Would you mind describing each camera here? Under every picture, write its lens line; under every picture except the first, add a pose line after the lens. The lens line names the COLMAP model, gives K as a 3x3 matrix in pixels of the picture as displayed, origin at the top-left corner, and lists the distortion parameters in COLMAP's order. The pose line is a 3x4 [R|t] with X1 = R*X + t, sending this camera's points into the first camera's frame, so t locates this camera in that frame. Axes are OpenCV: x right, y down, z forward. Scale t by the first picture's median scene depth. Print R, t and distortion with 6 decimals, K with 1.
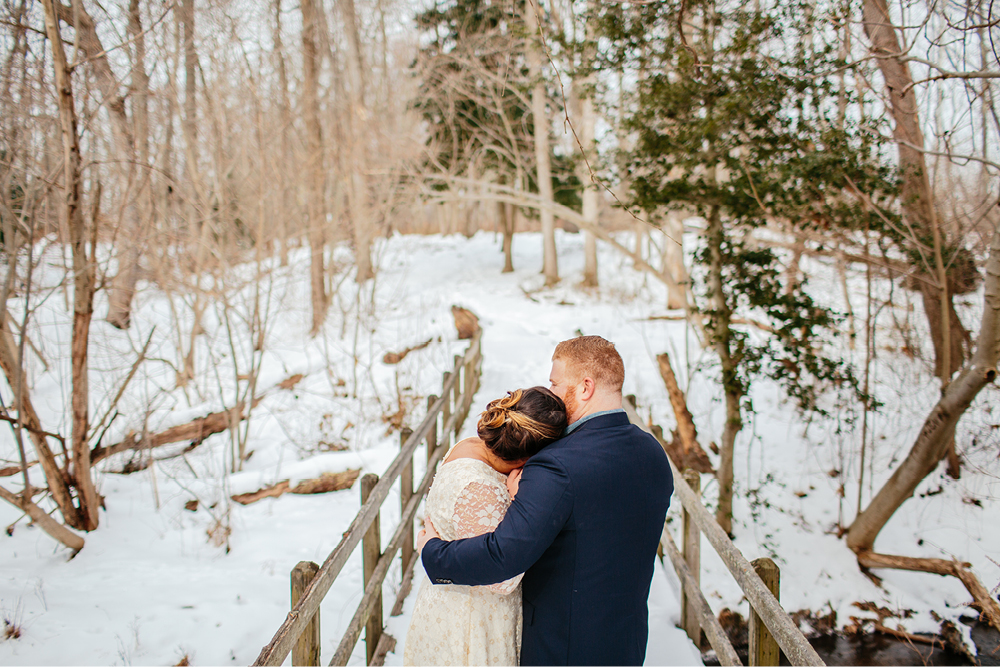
lens RADIAL K [[670.8, 0, 500.0], [0, 670.8, 333.5], [0, 0, 1]] dist [-0.075278, 0.073727]
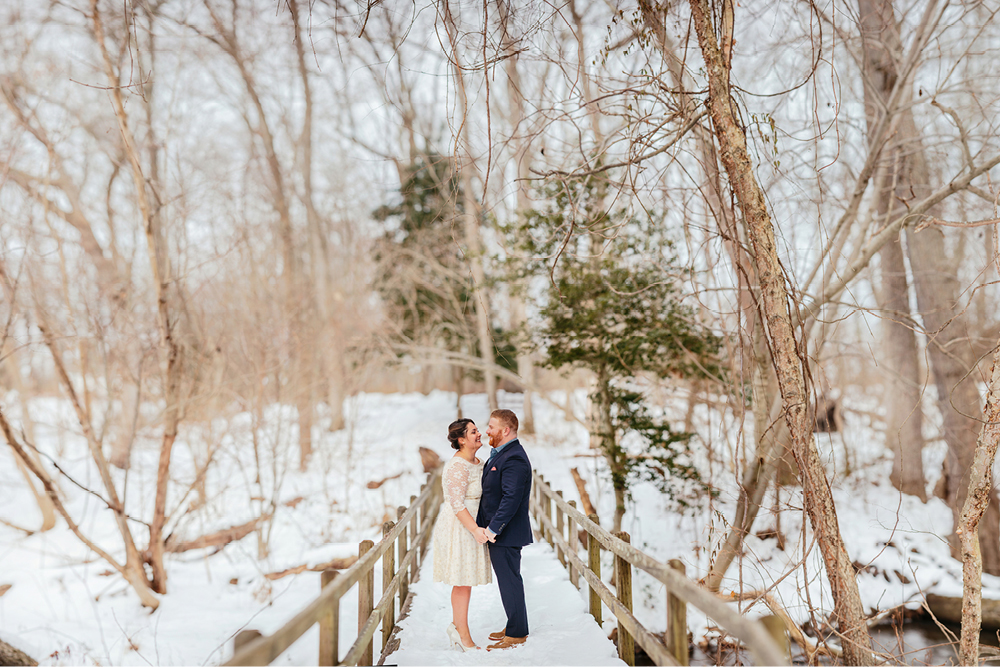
lens RADIAL K [[670.8, 0, 500.0], [0, 670.8, 333.5], [0, 0, 1]] dist [-0.075278, 0.073727]
pose [[0.996427, -0.005148, 0.084306, -0.029444], [0.025524, 0.969829, -0.242448, 0.095565], [-0.080514, 0.243734, 0.966494, -0.428160]]
